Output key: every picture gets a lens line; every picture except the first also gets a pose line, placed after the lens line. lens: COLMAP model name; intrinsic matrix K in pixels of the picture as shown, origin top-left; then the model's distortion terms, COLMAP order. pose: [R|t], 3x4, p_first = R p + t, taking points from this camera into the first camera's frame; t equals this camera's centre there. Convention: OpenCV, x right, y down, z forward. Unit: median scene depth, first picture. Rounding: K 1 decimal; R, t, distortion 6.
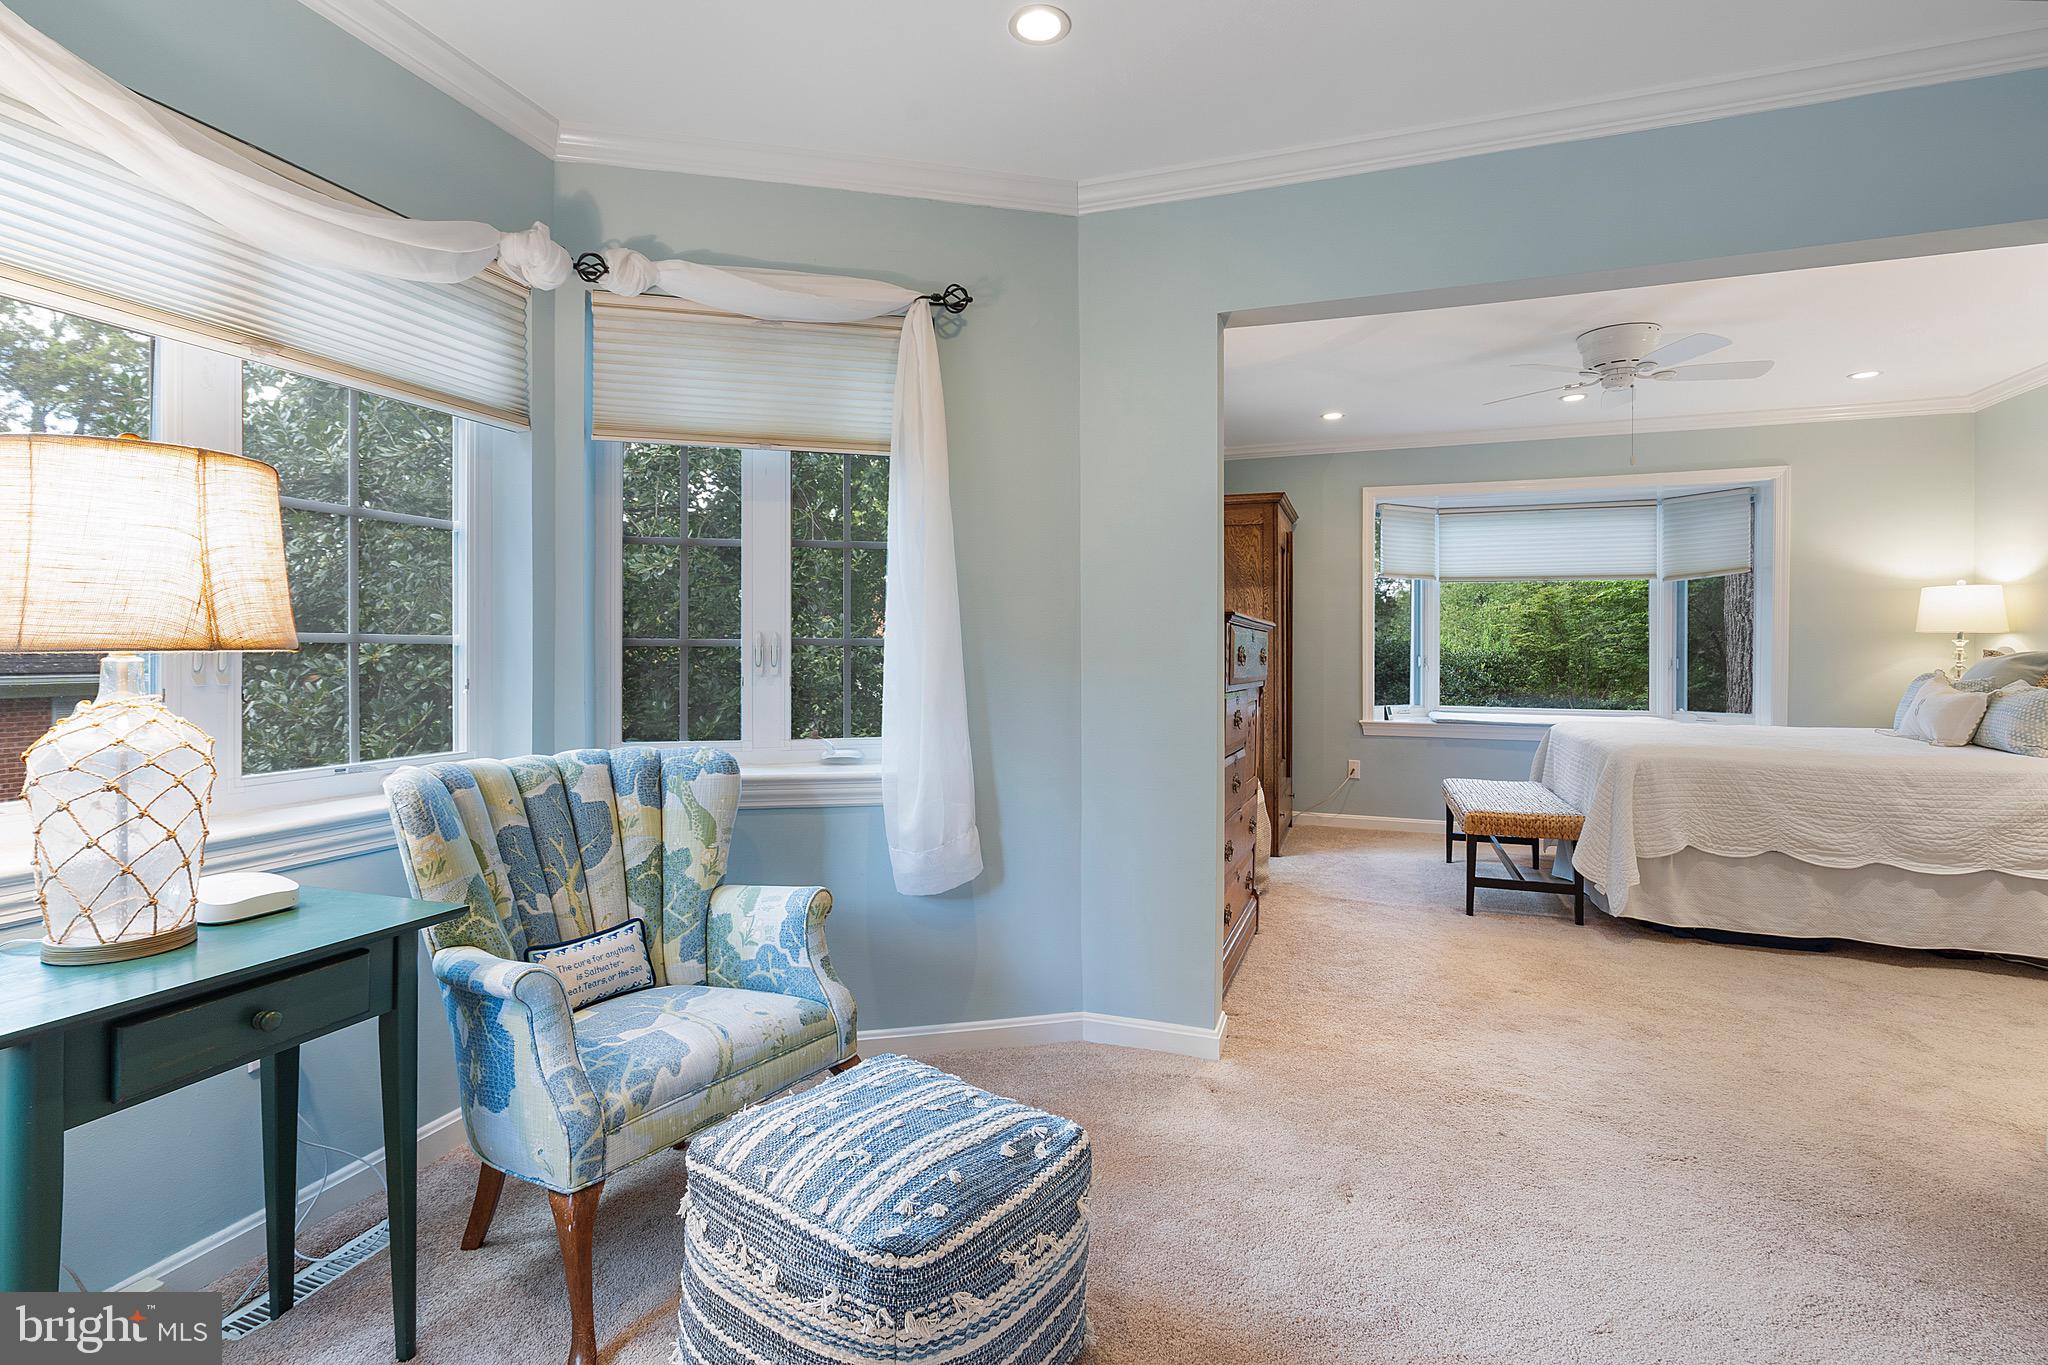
lens RADIAL K [[951.1, 0, 1015.7], [0, 951.1, 671.4], [0, 0, 1]] dist [-0.014825, 0.002944]
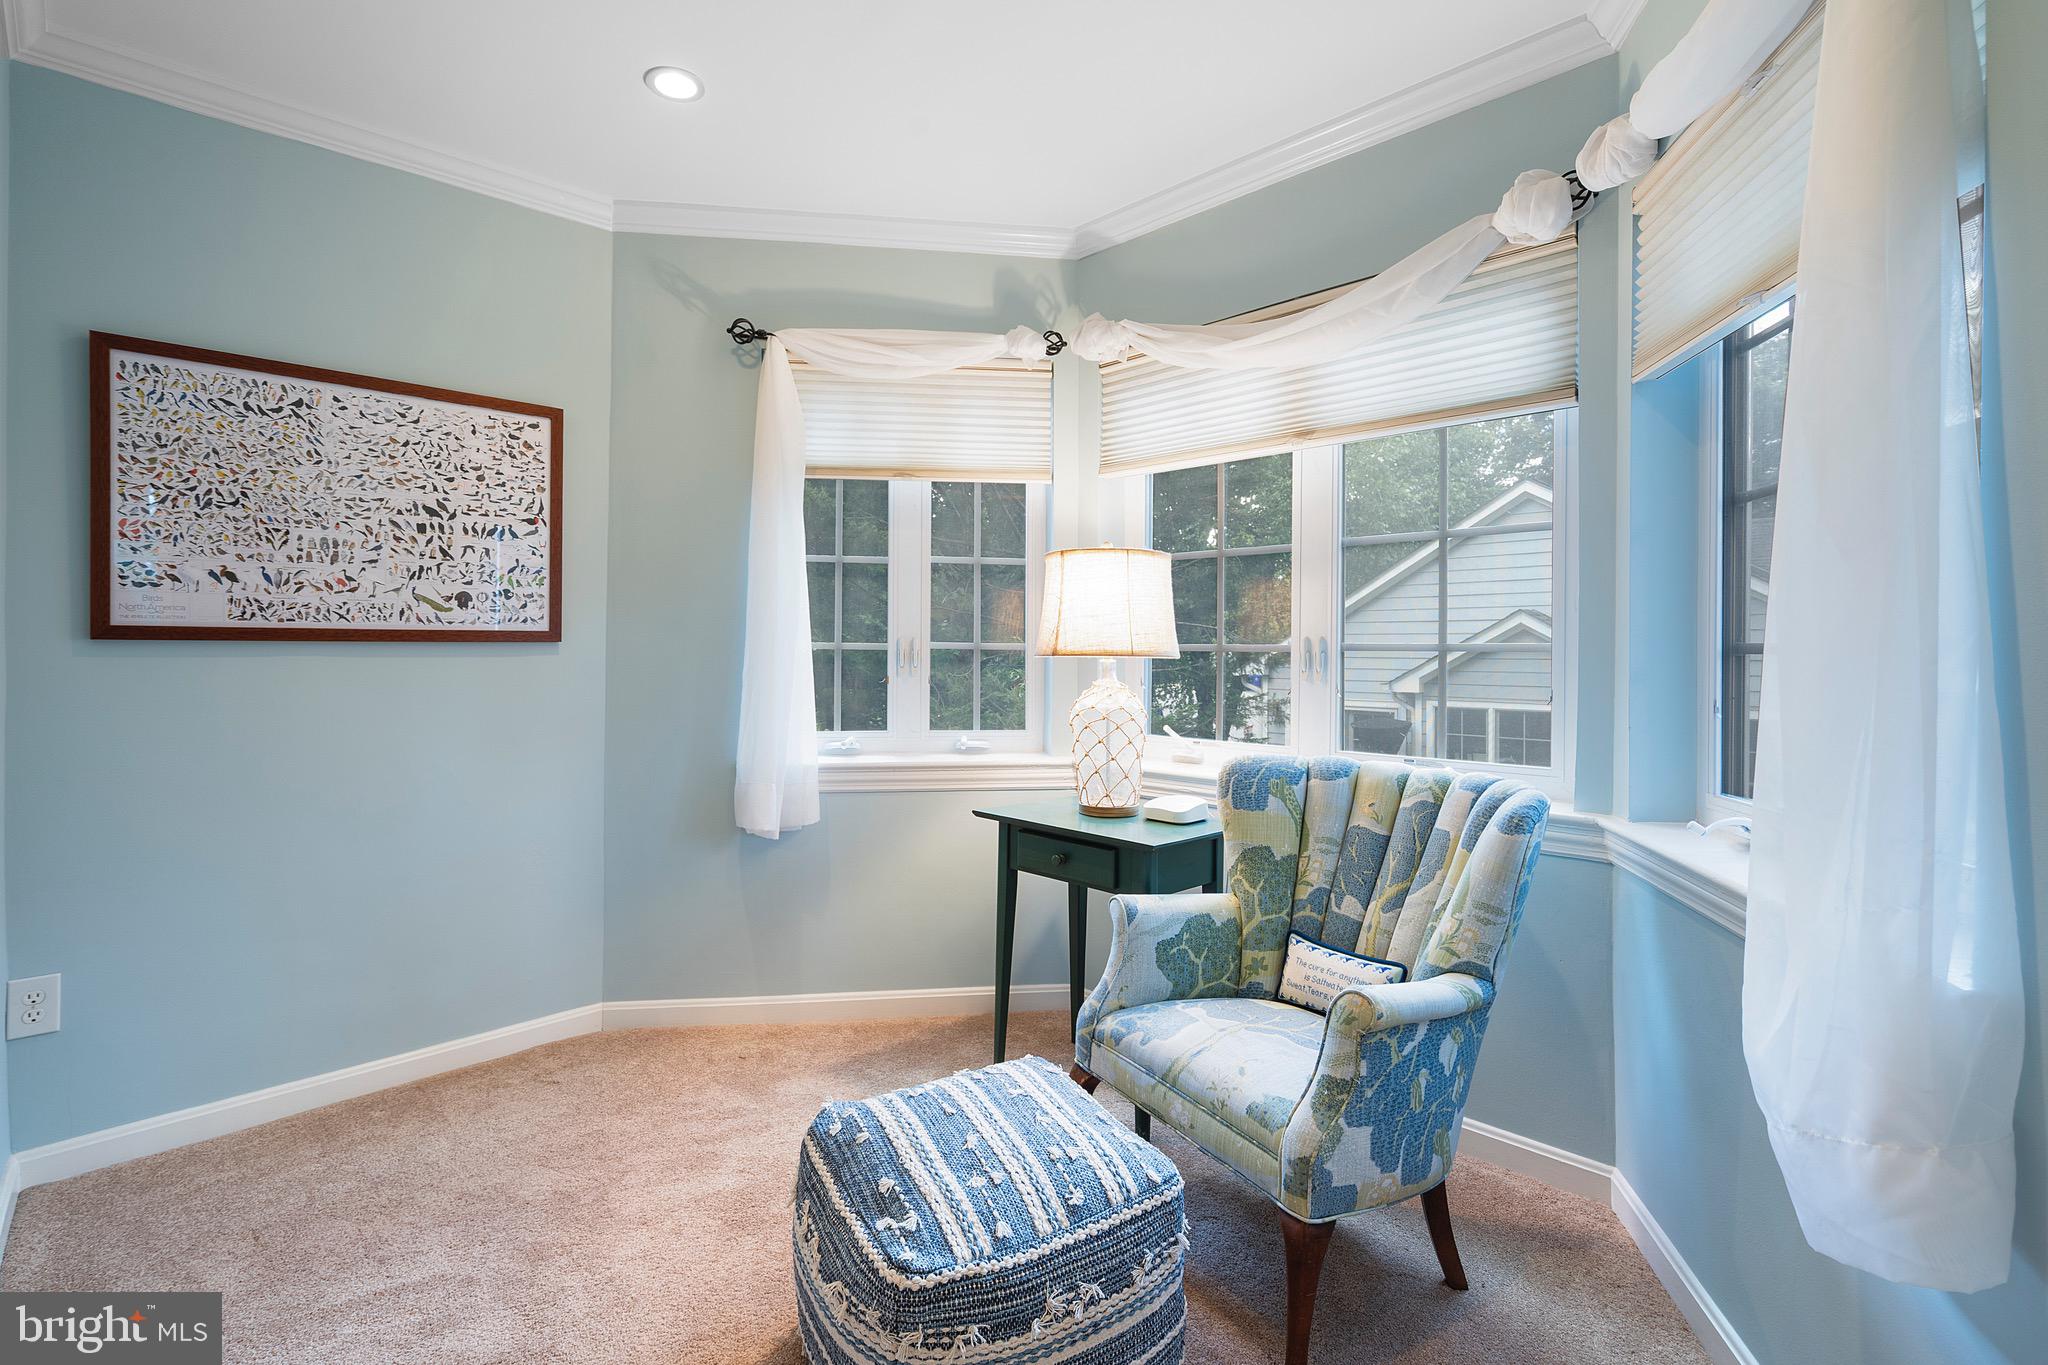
lens RADIAL K [[951.1, 0, 1014.4], [0, 951.1, 660.7], [0, 0, 1]] dist [-0.014825, 0.002944]
pose [[-0.445927, 0.004643, -0.895057, 0.770956], [-0.024265, 0.999556, 0.017274, -0.038138], [0.894740, 0.029421, -0.445617, 1.504361]]
